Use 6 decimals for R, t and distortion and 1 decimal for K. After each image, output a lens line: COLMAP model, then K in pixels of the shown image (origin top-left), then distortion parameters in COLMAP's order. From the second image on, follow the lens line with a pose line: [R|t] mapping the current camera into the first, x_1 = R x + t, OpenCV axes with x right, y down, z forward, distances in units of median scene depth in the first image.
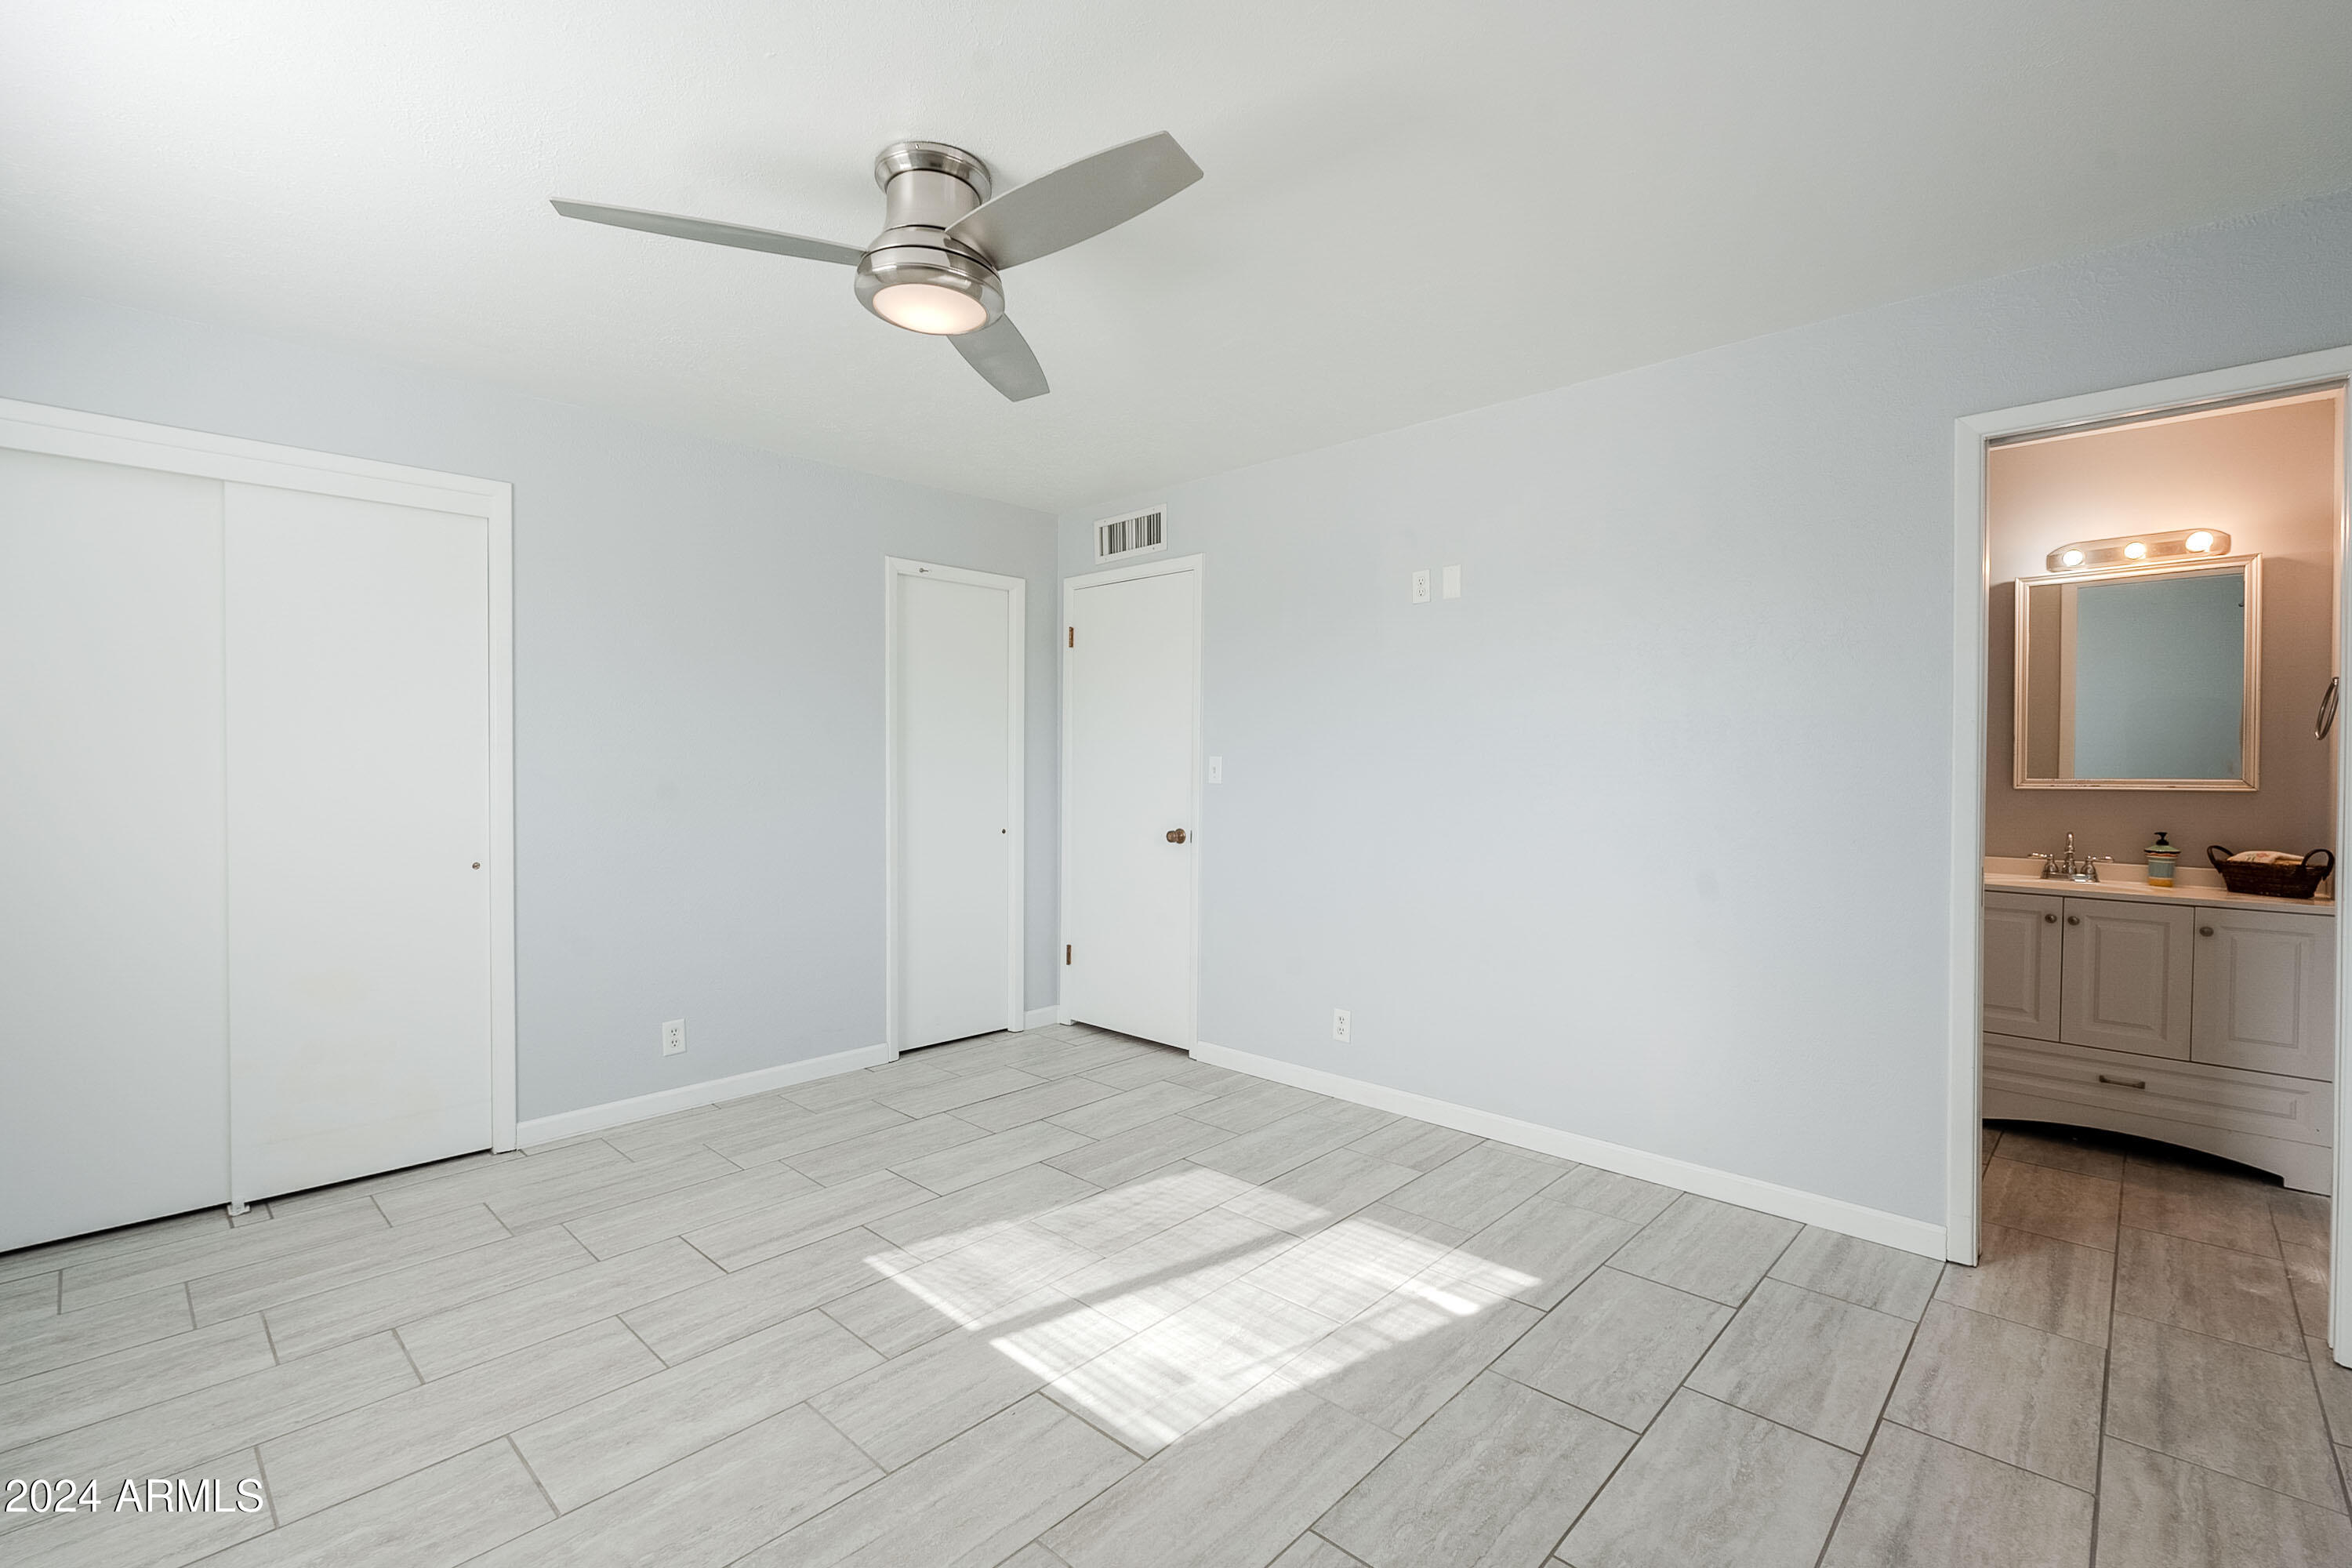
lens RADIAL K [[1047.6, 0, 1179.6], [0, 1047.6, 780.1], [0, 0, 1]] dist [0.001163, -0.000016]
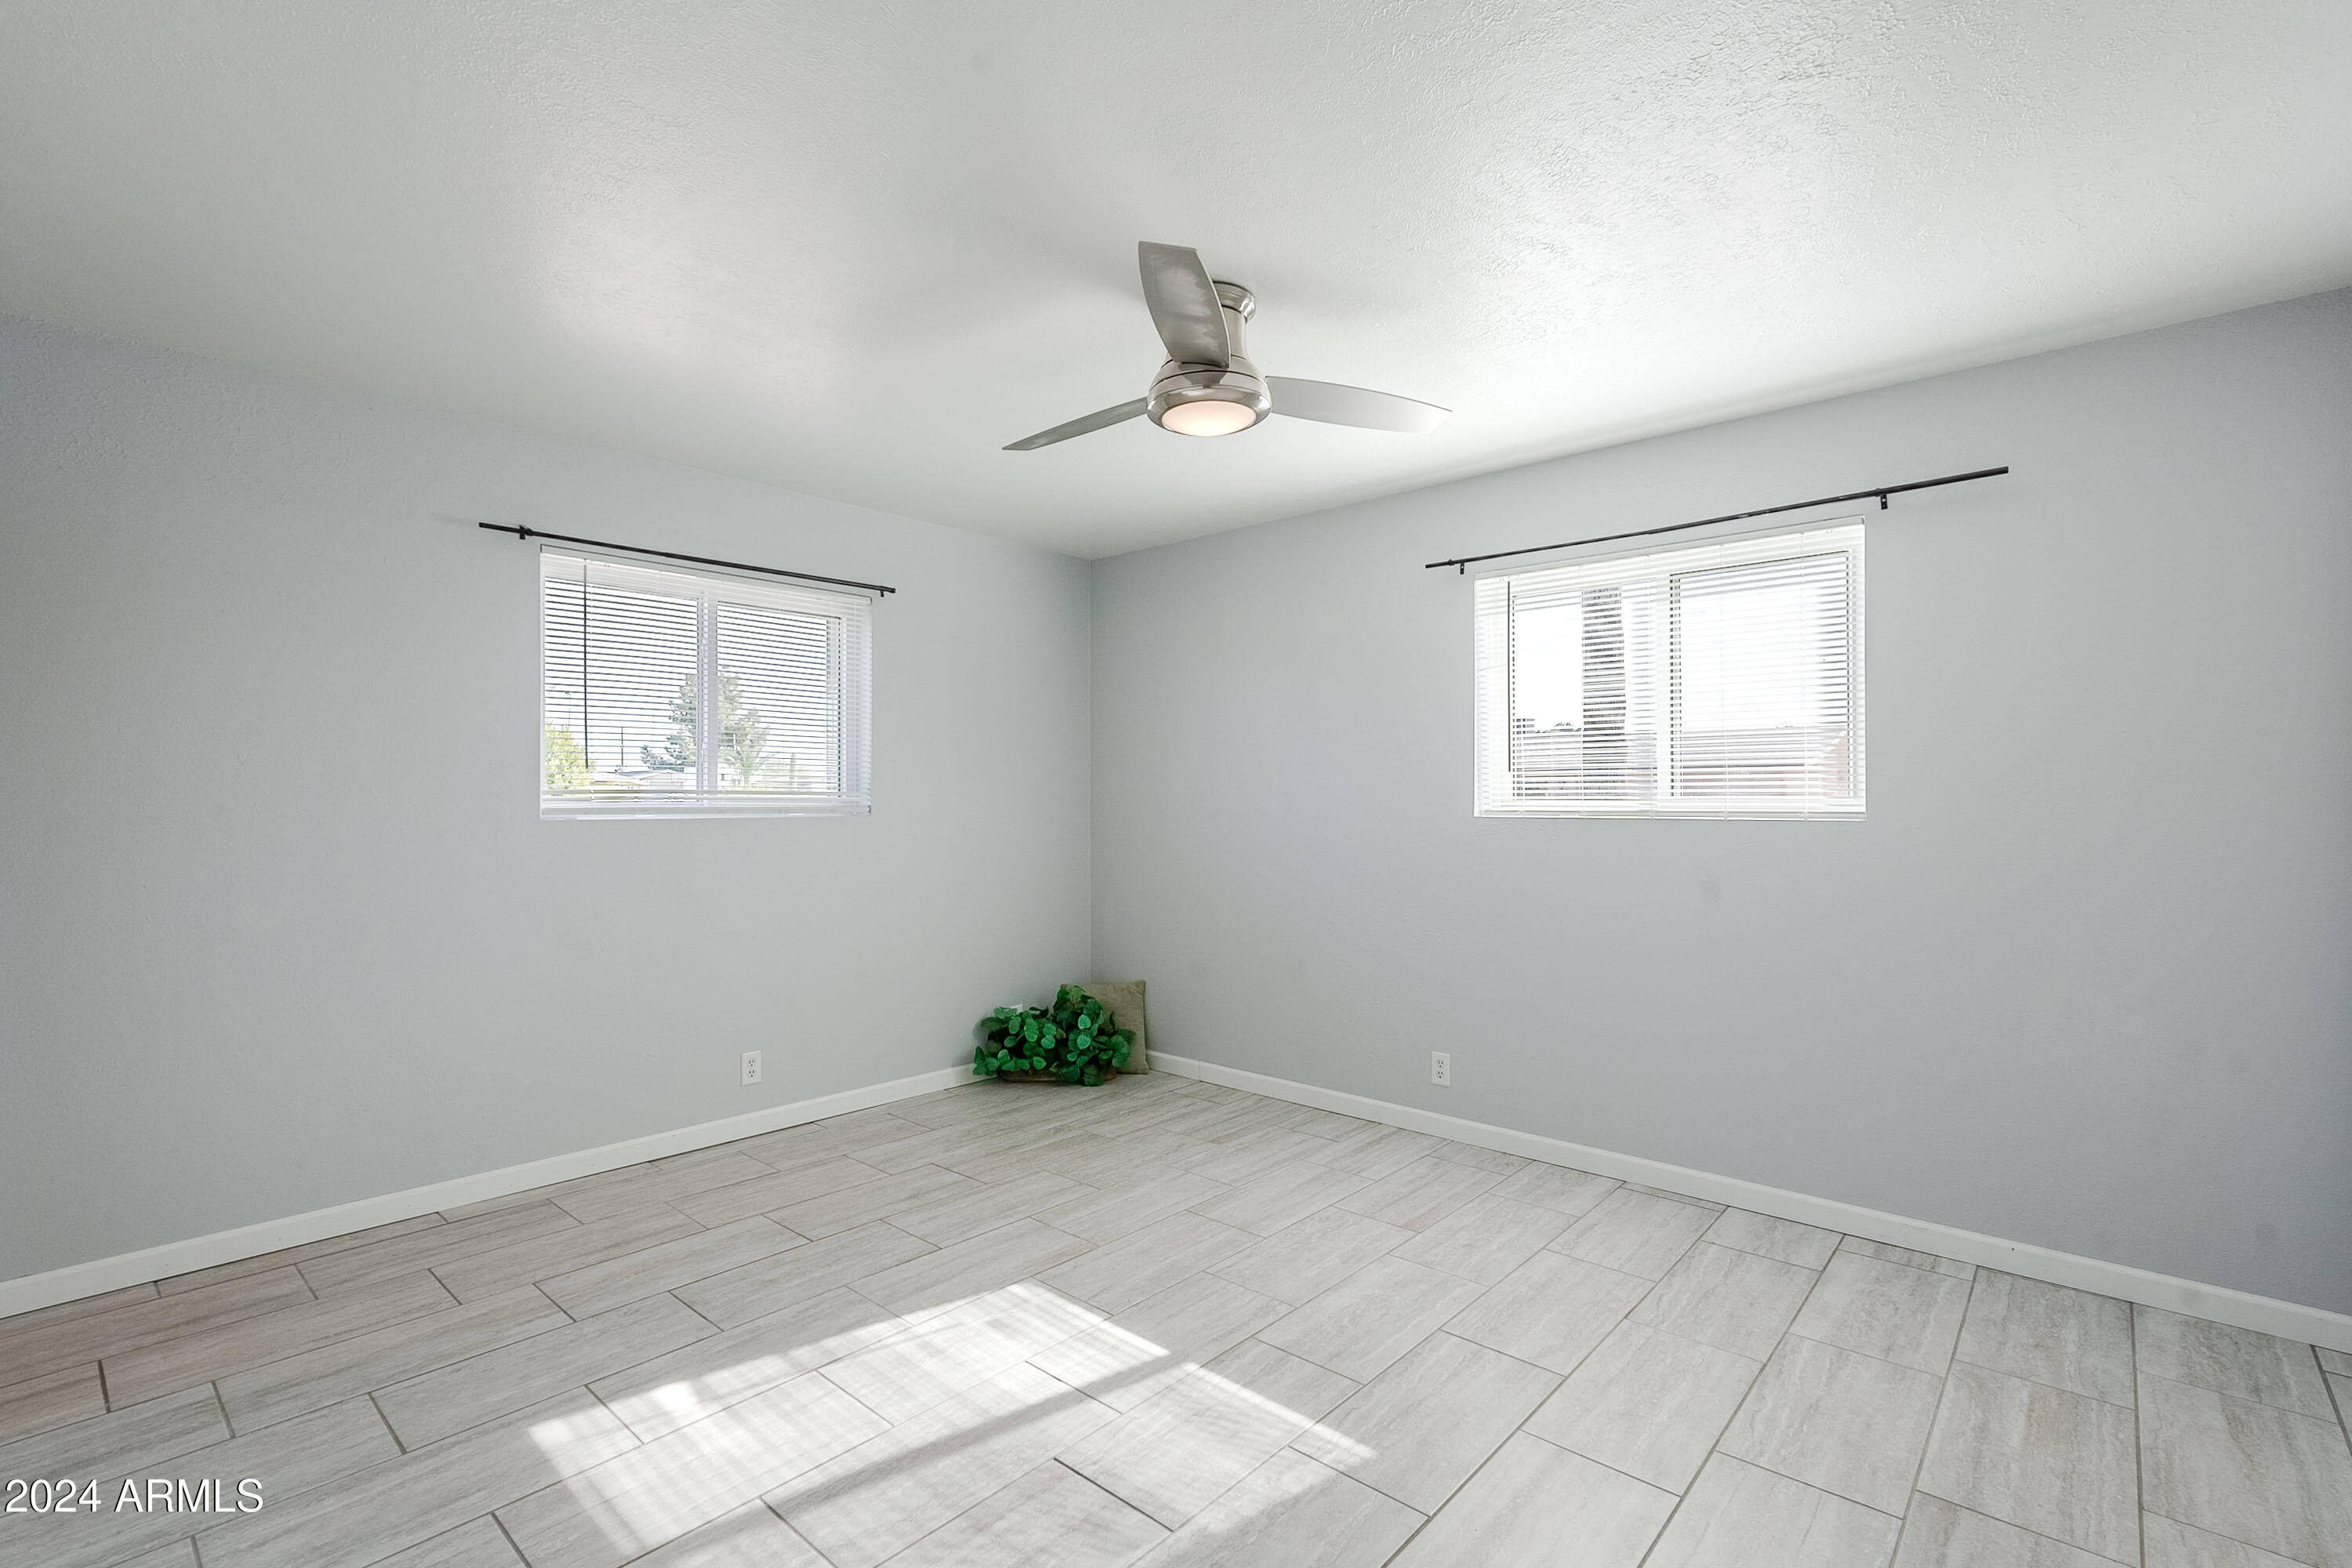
lens RADIAL K [[1047.6, 0, 1176.0], [0, 1047.6, 797.0], [0, 0, 1]] dist [0.001163, -0.000016]
pose [[-0.999615, -0.002001, -0.027679, -0.155334], [-0.002067, 0.999995, 0.002382, -0.024358], [0.027674, 0.002438, -0.999614, 2.004820]]
